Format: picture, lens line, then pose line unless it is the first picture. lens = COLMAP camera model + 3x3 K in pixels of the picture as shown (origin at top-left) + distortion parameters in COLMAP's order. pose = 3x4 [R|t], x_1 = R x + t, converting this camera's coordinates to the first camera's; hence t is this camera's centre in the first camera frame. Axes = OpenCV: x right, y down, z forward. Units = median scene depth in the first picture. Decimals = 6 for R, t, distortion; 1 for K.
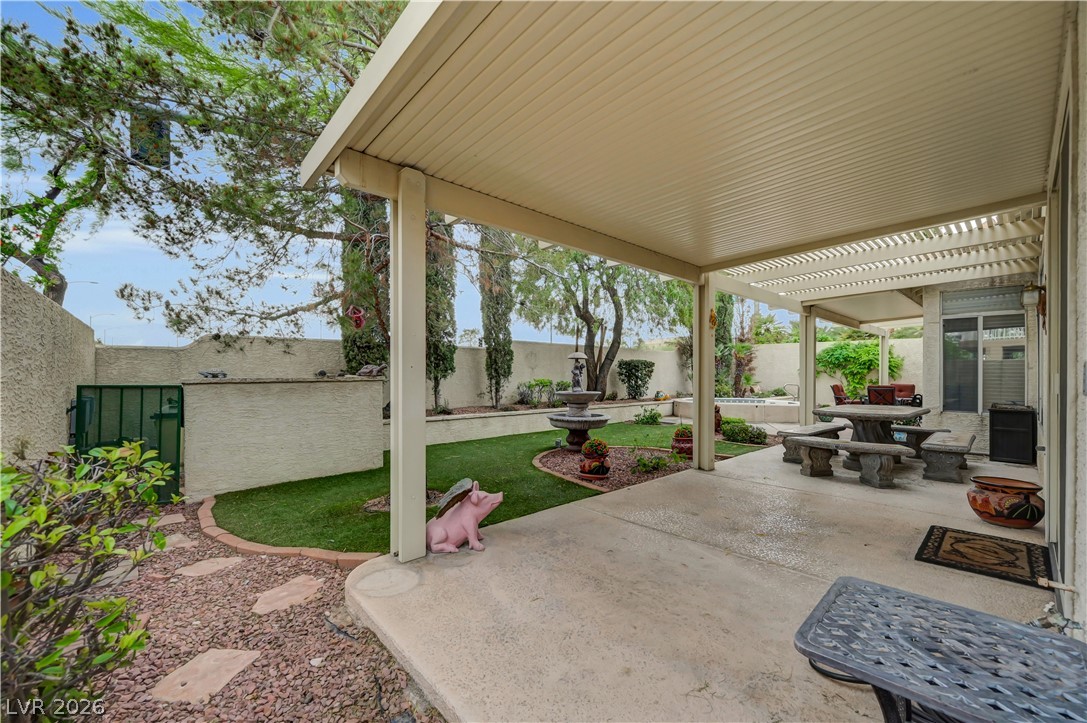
lens RADIAL K [[430.1, 0, 545.2], [0, 430.1, 368.6], [0, 0, 1]] dist [0.000576, 0.000397]
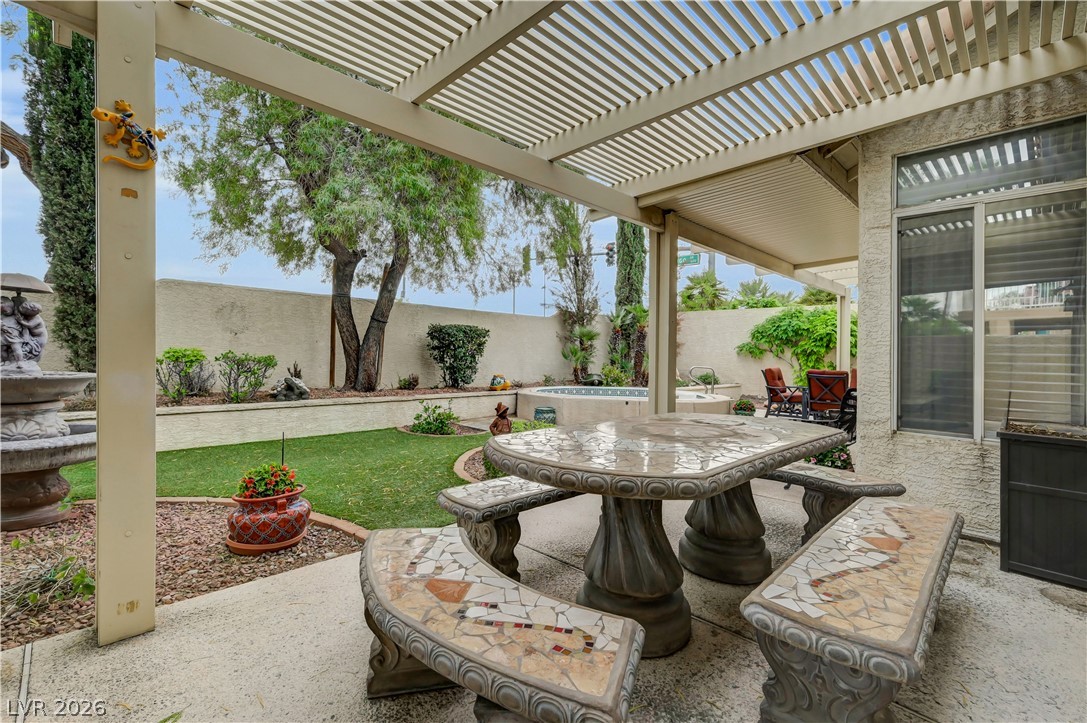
lens RADIAL K [[478.3, 0, 544.1], [0, 478.3, 342.3], [0, 0, 1]] dist [0.000082, 0.000045]
pose [[0.998726, 0.015167, 0.048138, 0.309166], [-0.014534, 0.999804, -0.013475, 0.012312], [-0.048333, 0.012758, 0.998750, 0.303083]]
